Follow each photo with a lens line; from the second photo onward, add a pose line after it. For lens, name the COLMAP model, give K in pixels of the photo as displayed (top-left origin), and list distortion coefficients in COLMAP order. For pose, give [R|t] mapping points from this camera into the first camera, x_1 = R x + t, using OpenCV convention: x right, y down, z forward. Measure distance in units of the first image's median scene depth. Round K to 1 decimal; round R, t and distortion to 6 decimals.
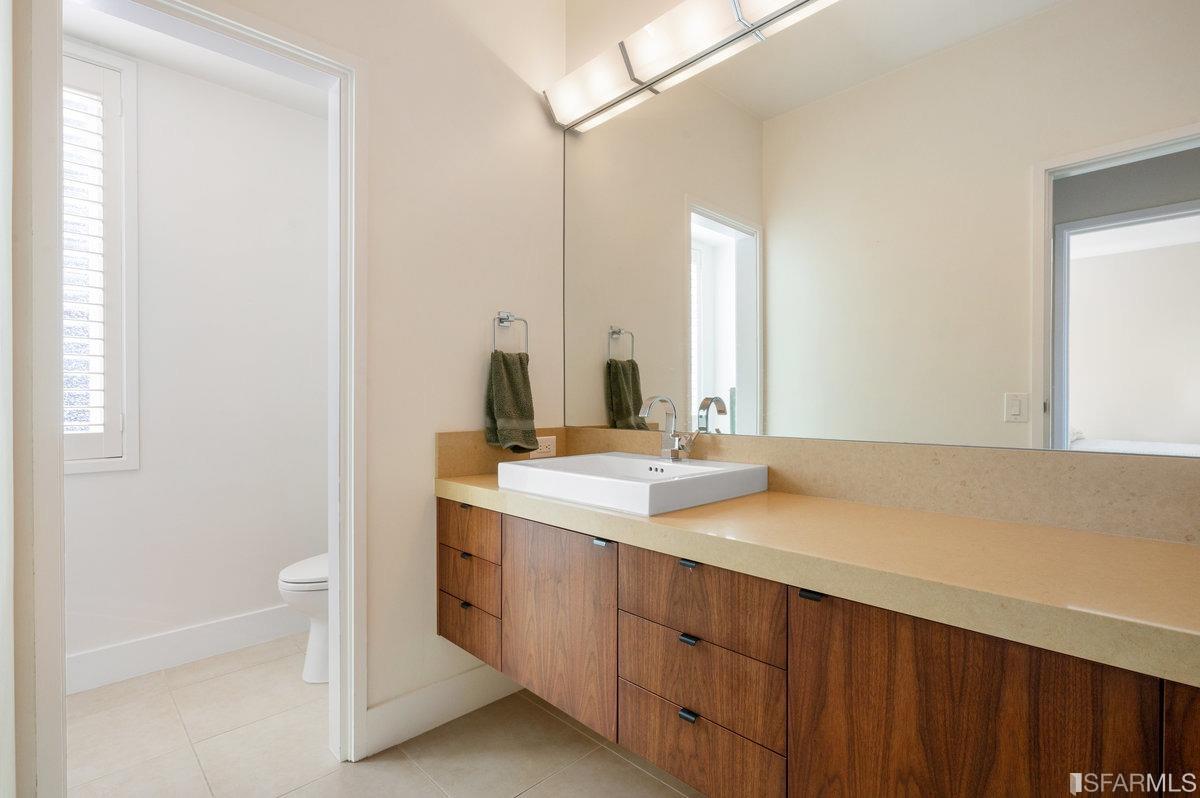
lens RADIAL K [[575.5, 0, 600.0], [0, 575.5, 399.0], [0, 0, 1]] dist [0.001212, 0.000144]
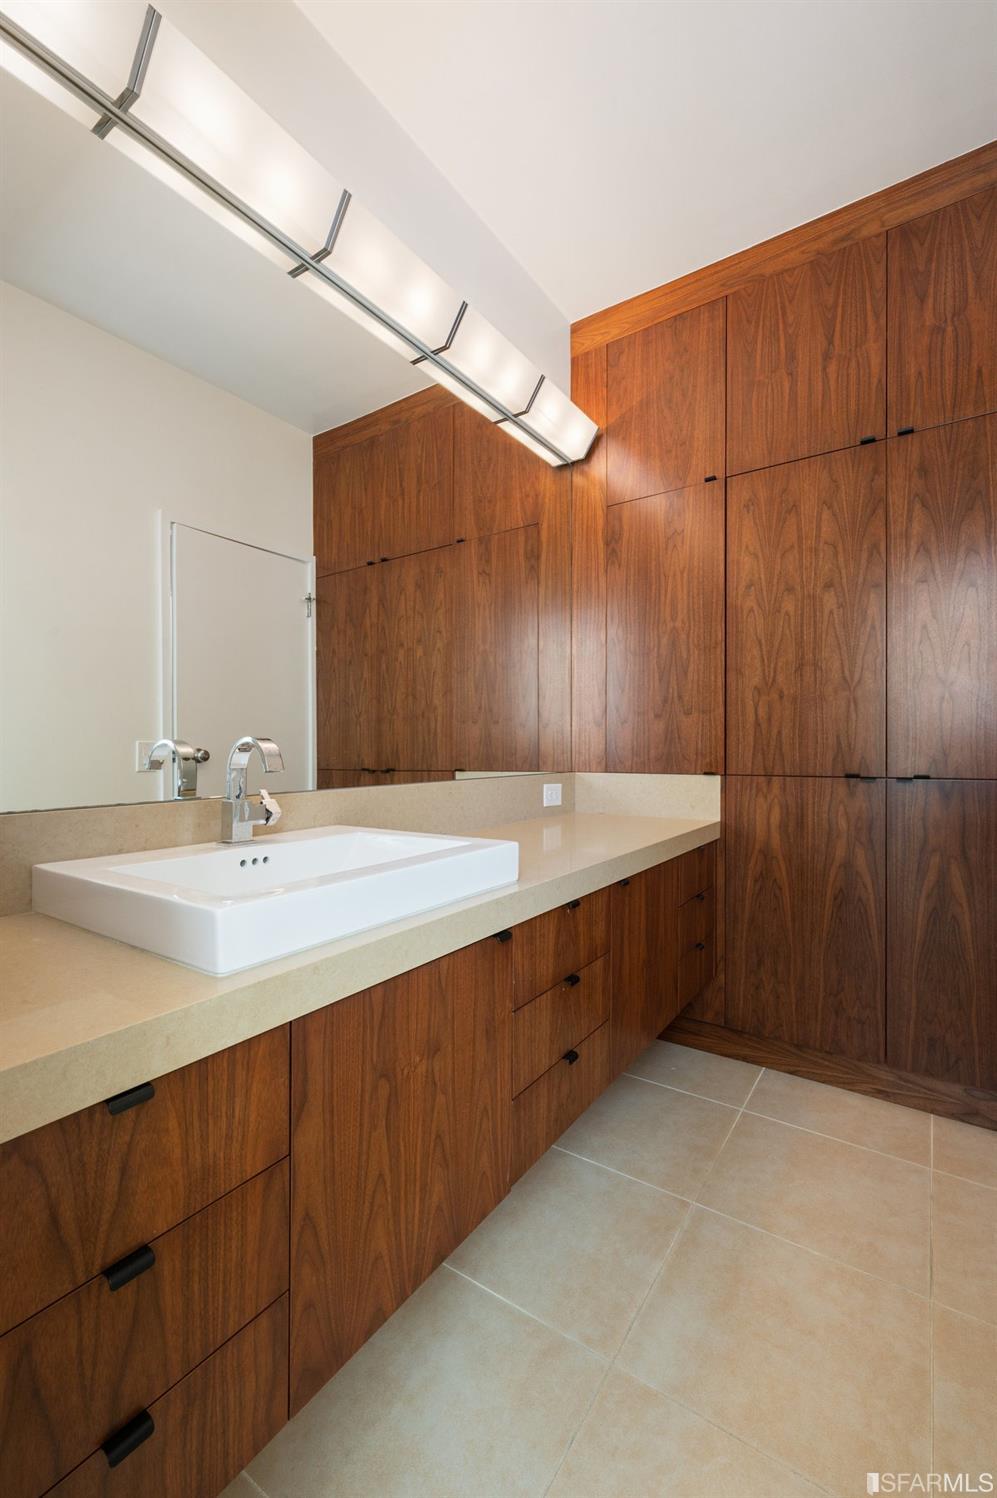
lens RADIAL K [[619.8, 0, 498.5], [0, 619.8, 749.0], [0, 0, 1]] dist [0.000425, 0.000011]
pose [[-0.198475, 0.006046, 0.980087, -0.664989], [0.005935, 0.999970, -0.004967, 0.013060], [-0.980088, 0.004831, -0.198505, 1.005564]]
